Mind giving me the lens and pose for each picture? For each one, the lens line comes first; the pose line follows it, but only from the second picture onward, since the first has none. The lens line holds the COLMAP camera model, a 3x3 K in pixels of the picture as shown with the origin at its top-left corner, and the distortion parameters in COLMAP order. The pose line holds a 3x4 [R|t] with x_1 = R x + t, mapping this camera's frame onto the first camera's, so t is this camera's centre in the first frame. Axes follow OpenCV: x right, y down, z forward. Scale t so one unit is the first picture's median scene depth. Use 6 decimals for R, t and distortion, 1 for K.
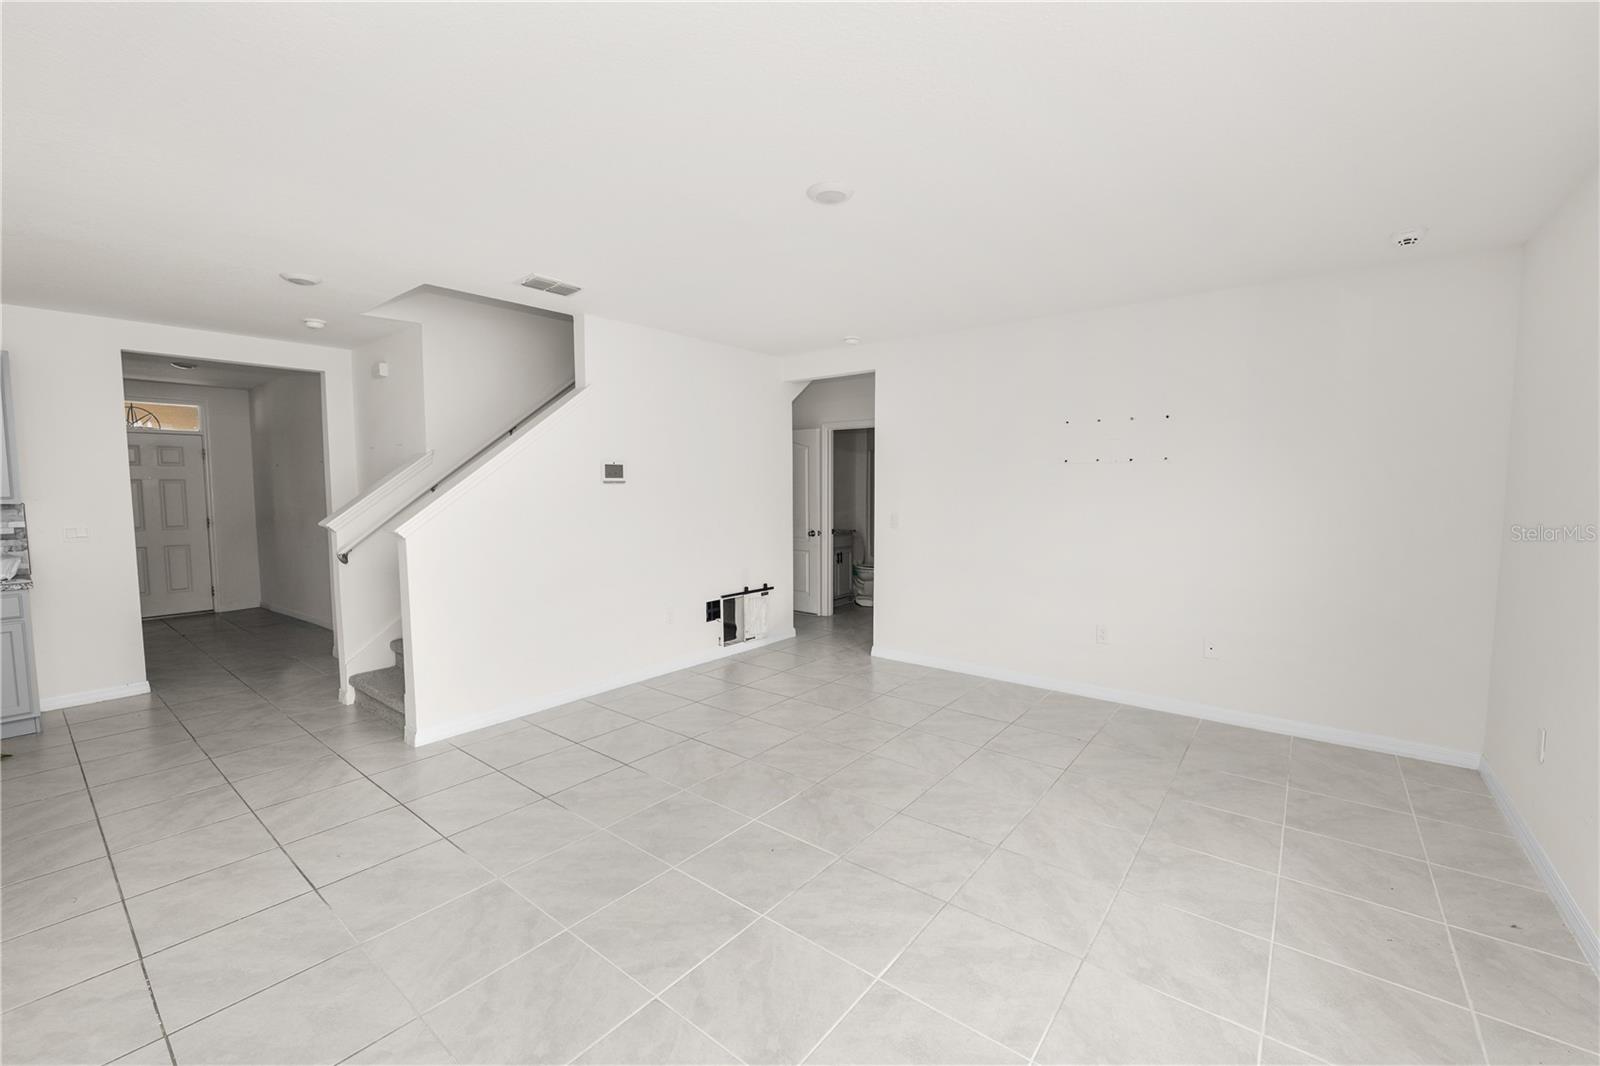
lens RADIAL K [[651.4, 0, 799.7], [0, 651.4, 529.8], [0, 0, 1]] dist [-0.013508, 0.001040]
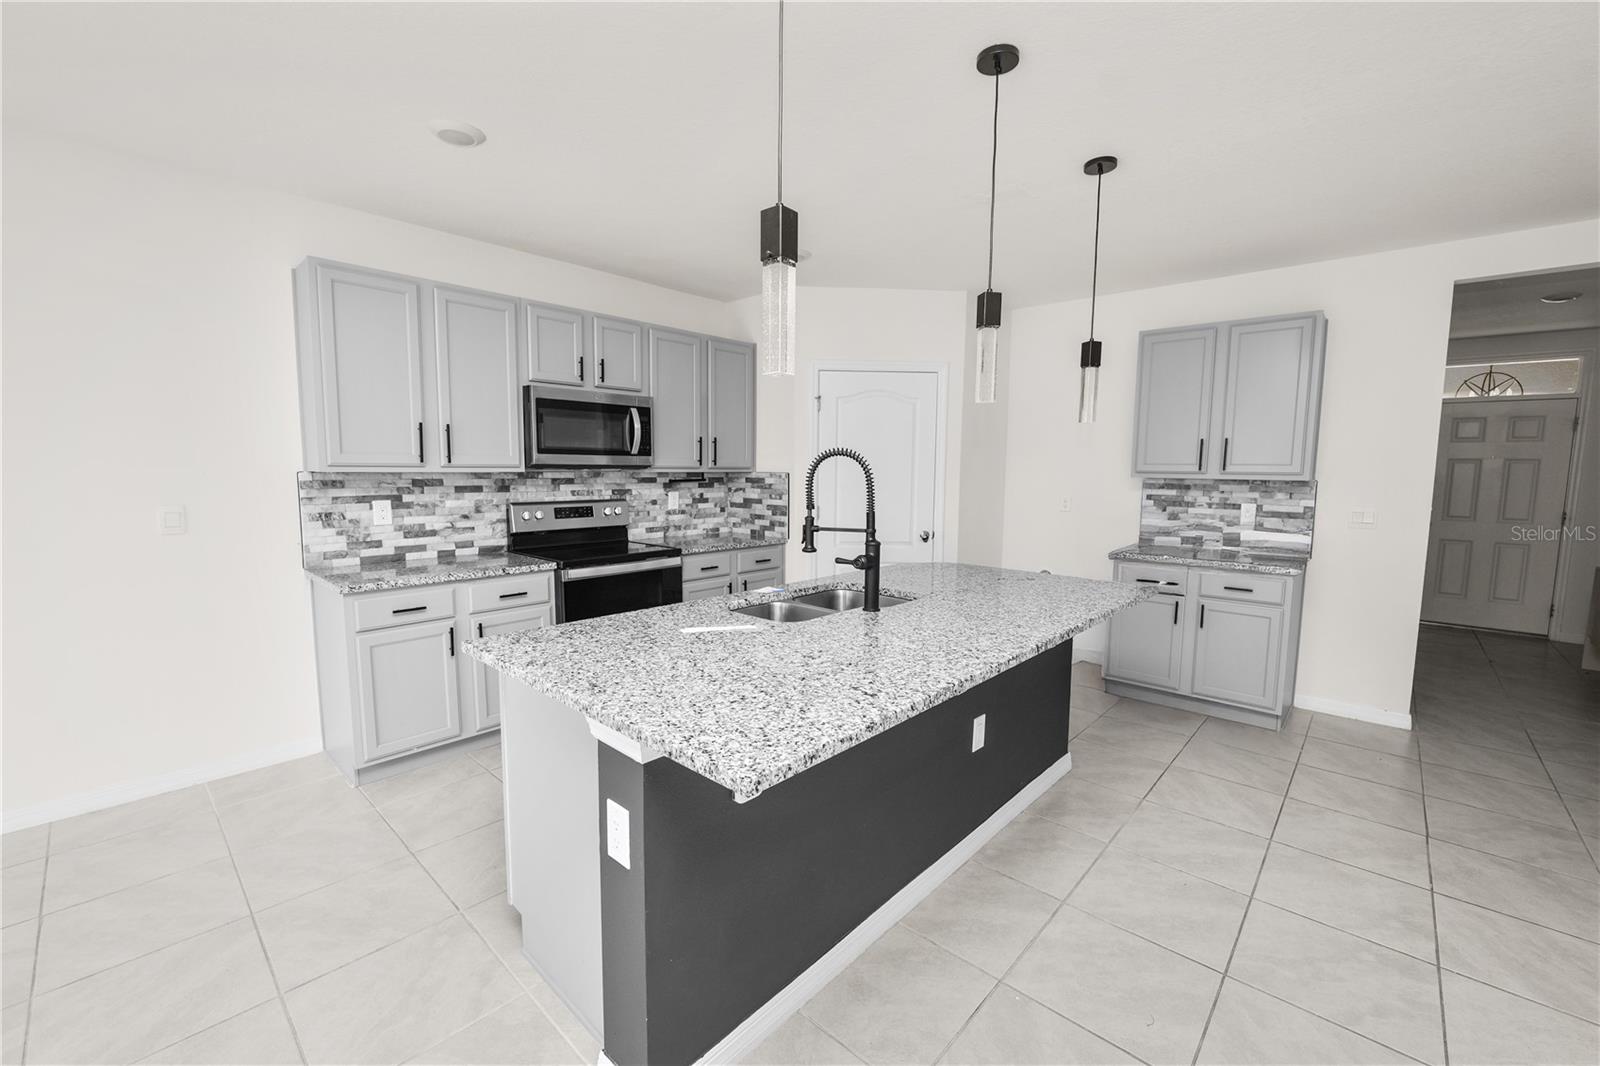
lens RADIAL K [[650.0, 0, 800.7], [0, 650.0, 533.7], [0, 0, 1]] dist [-0.013709, 0.000917]
pose [[-0.071033, 0.104592, -0.991975, -0.247382], [-0.078595, 0.990809, 0.110097, -0.009814], [0.994373, 0.085785, -0.062160, 0.337830]]
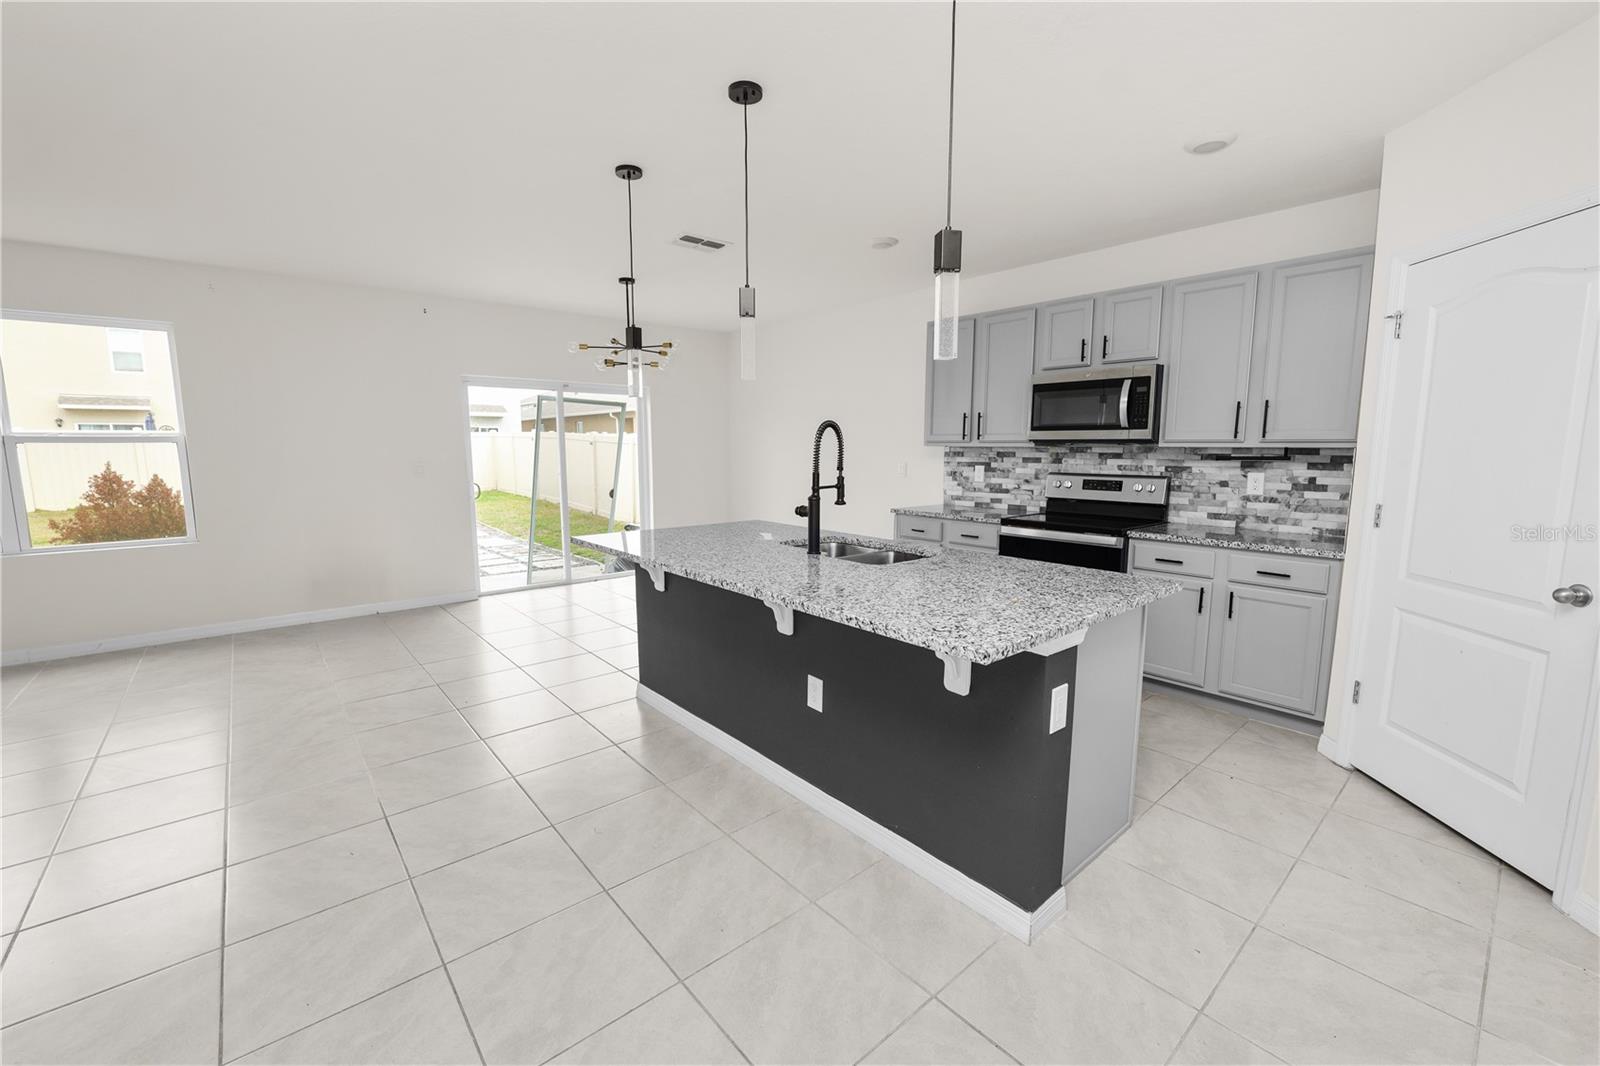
lens RADIAL K [[649.1, 0, 802.4], [0, 649.1, 529.7], [0, 0, 1]] dist [-0.012790, 0.000509]
pose [[-0.982949, -0.021188, 0.182653, -0.911753], [0.015059, 0.980726, 0.194806, -0.045440], [-0.183260, 0.194235, -0.963685, 1.024966]]
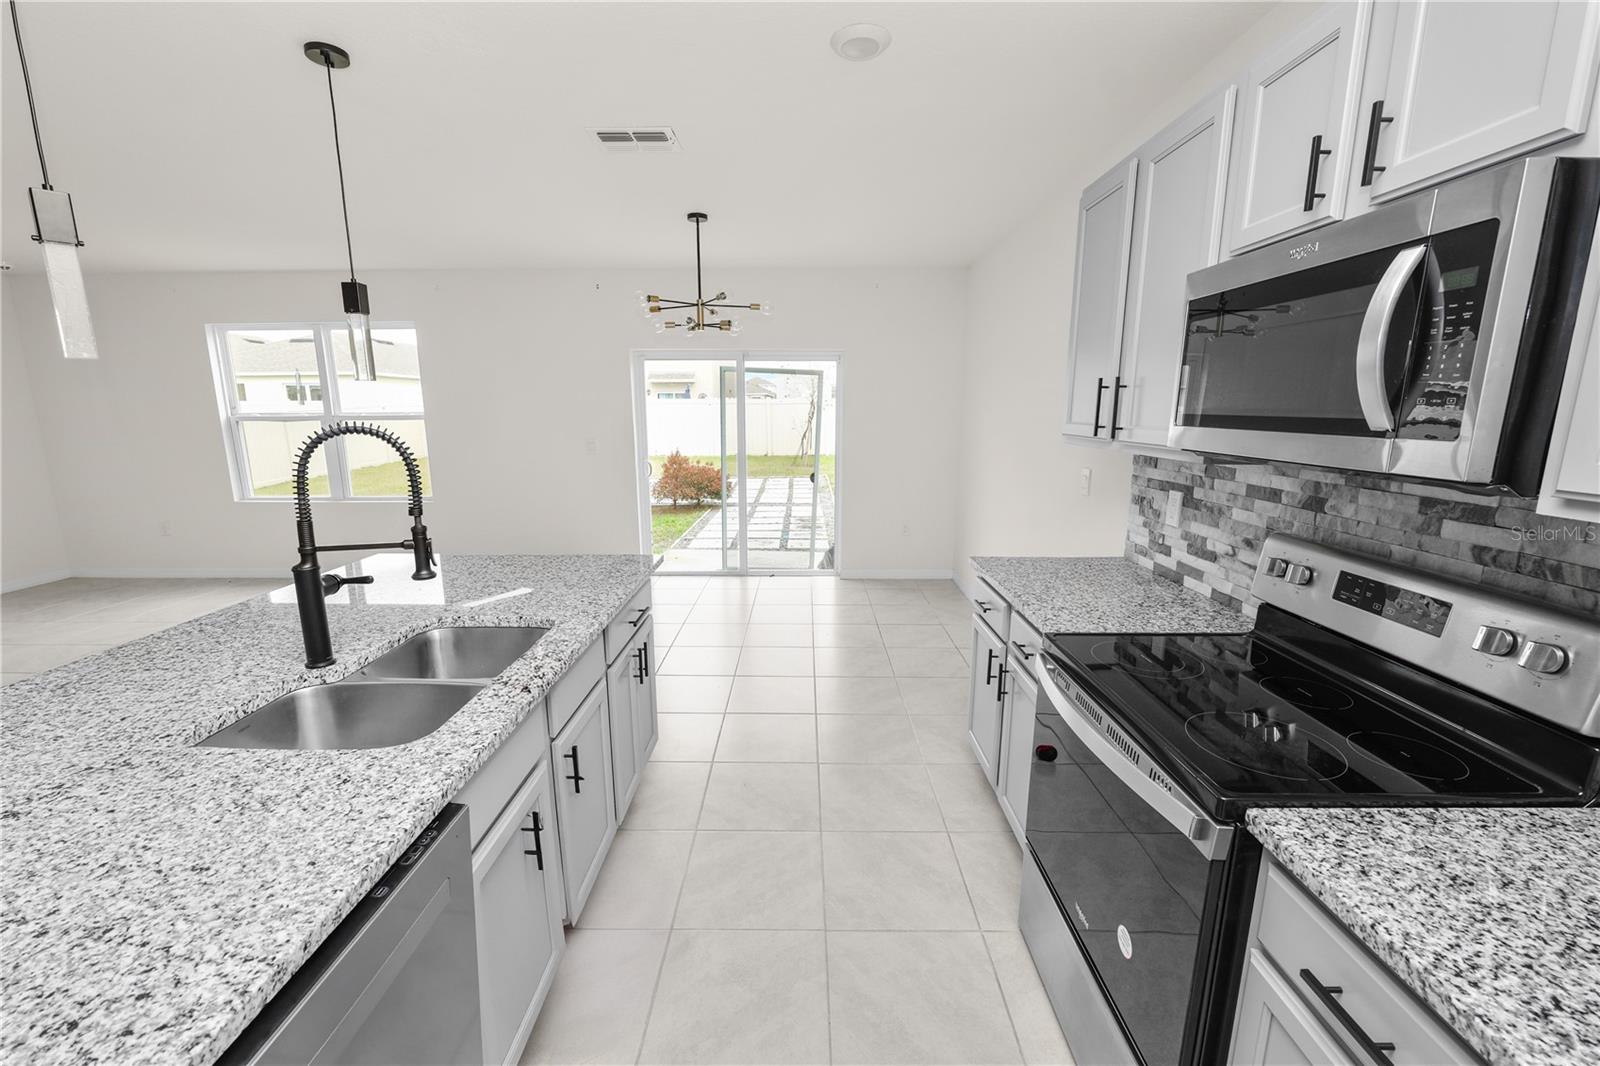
lens RADIAL K [[650.0, 0, 800.7], [0, 650.0, 533.7], [0, 0, 1]] dist [-0.013709, 0.000917]
pose [[-0.617915, -0.149004, 0.771997, -1.251888], [0.056172, 0.971003, 0.232375, -0.033644], [-0.784236, 0.186953, -0.591627, 0.358347]]
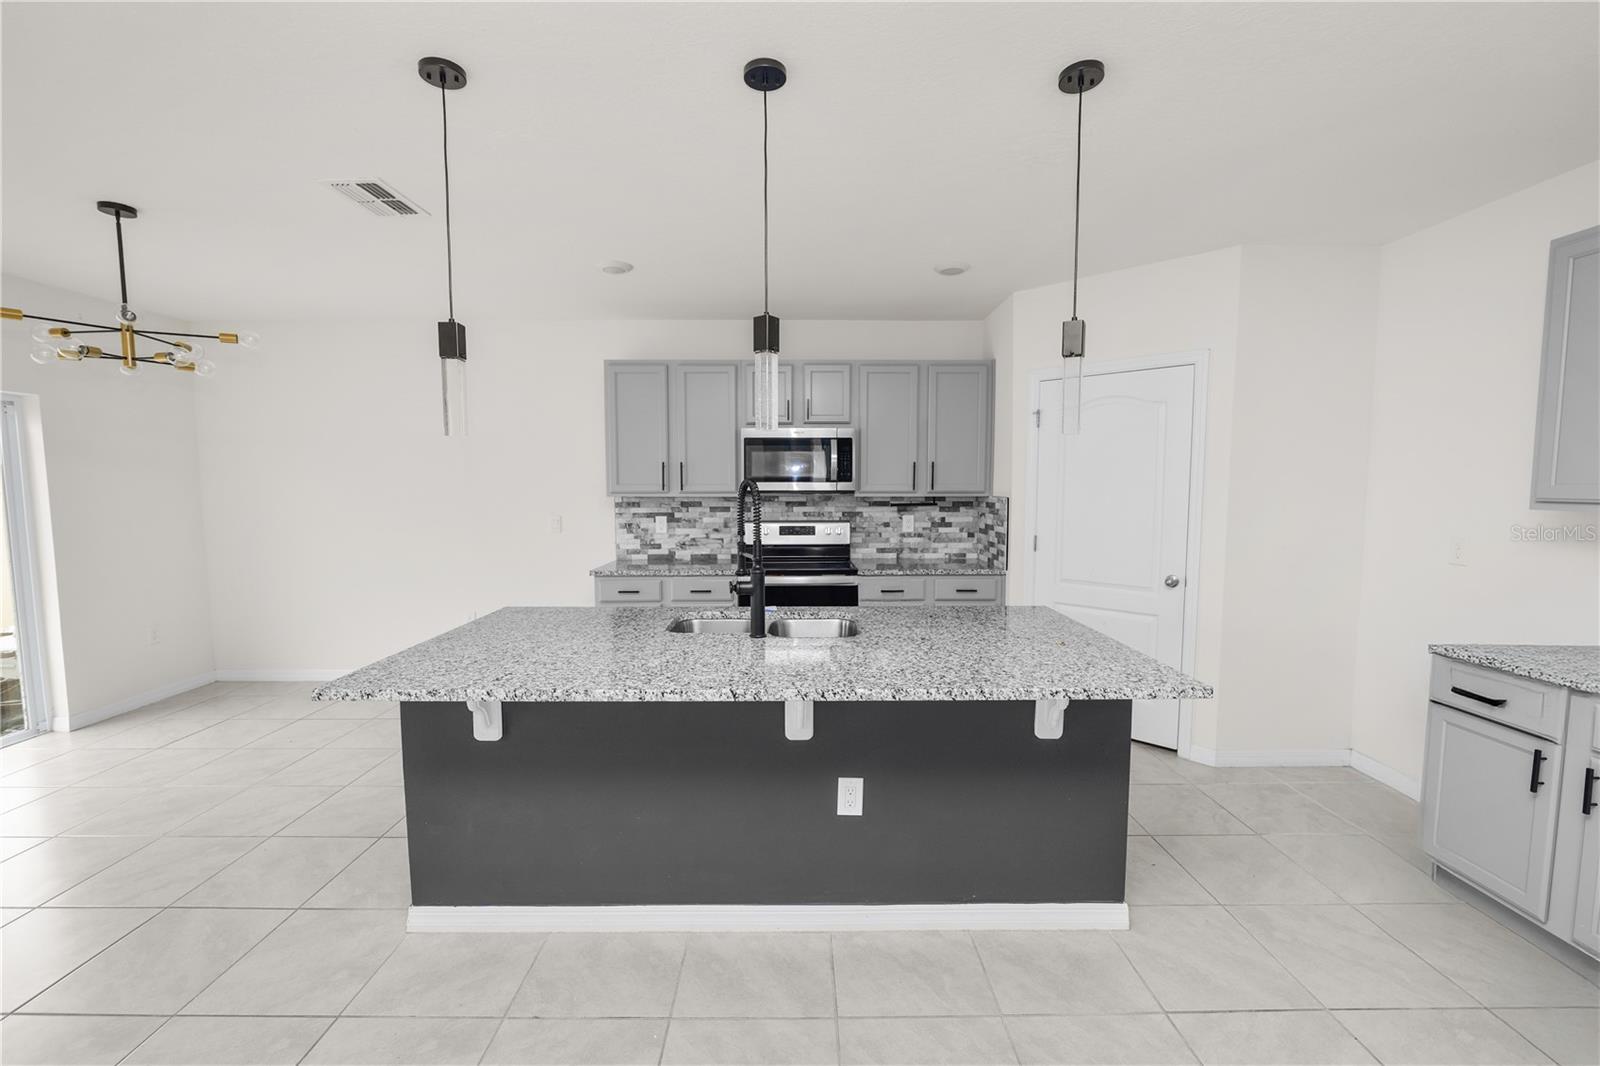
lens RADIAL K [[650.0, 0, 800.7], [0, 650.0, 533.7], [0, 0, 1]] dist [-0.013709, 0.000917]
pose [[-0.777074, 0.053344, -0.627144, -0.475938], [-0.039390, 0.990327, 0.133044, -0.055039], [0.628175, 0.128089, -0.767457, 0.820945]]
